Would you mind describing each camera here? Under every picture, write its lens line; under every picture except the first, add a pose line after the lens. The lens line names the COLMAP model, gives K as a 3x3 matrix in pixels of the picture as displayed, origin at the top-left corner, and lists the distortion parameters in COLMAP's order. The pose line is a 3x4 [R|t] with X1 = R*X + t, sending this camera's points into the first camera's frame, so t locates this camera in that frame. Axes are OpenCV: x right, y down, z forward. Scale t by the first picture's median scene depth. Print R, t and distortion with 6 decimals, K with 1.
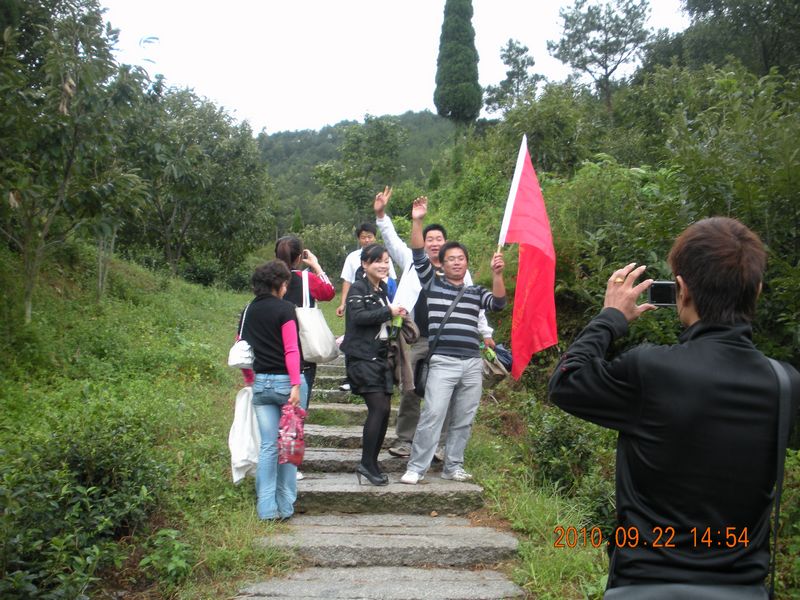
lens RADIAL K [[812.2, 0, 402.2], [0, 812.2, 316.9], [0, 0, 1]] dist [-0.313364, 0.354358]
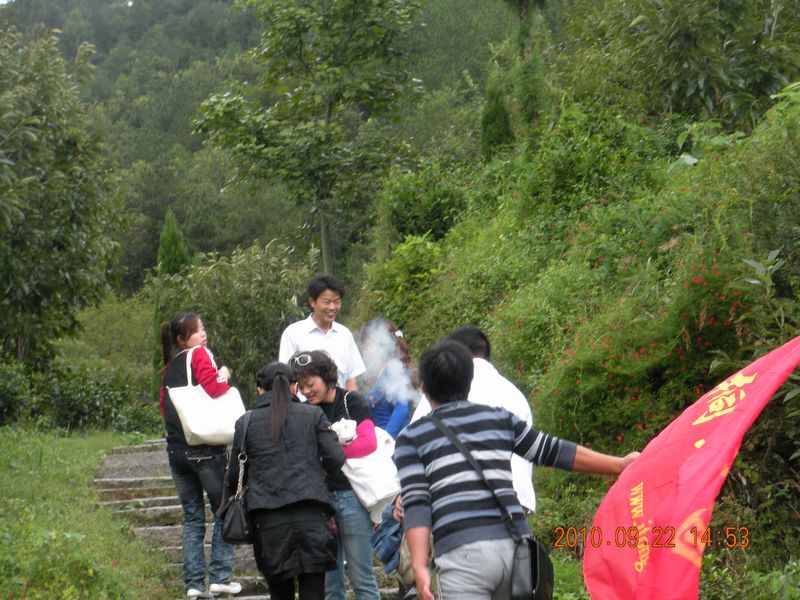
lens RADIAL K [[2238.8, 0, 400.0], [0, 2238.8, 300.0], [0, 0, 1]] dist [0.013224, -0.508442]
pose [[0.994533, -0.102401, -0.020448, 0.018203], [0.100675, 0.992267, -0.072597, 0.008289], [0.027724, 0.070141, 0.997152, -0.462328]]
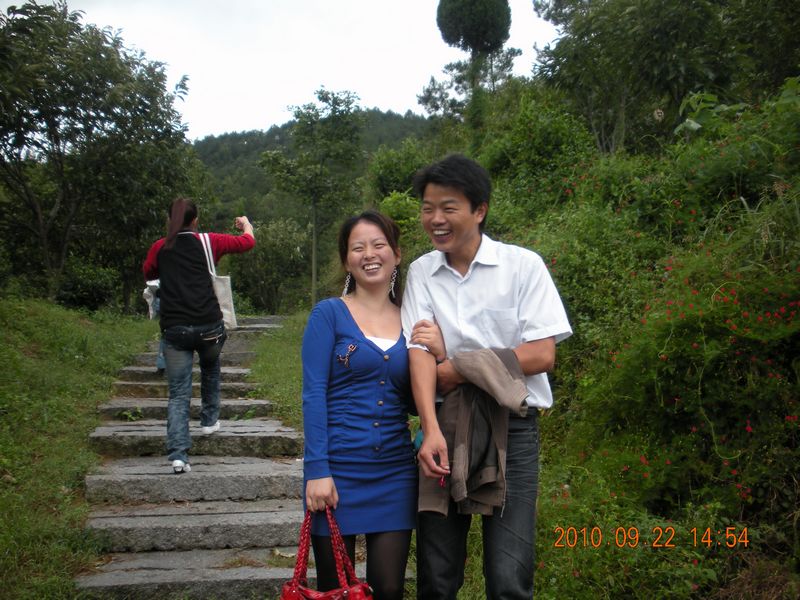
lens RADIAL K [[812.2, 0, 402.2], [0, 812.2, 316.9], [0, 0, 1]] dist [-0.313364, 0.354358]
pose [[0.997909, -0.023230, 0.060323, -0.062589], [0.023321, 0.999728, -0.000811, -0.050257], [-0.060288, 0.002217, 0.998179, 0.656129]]
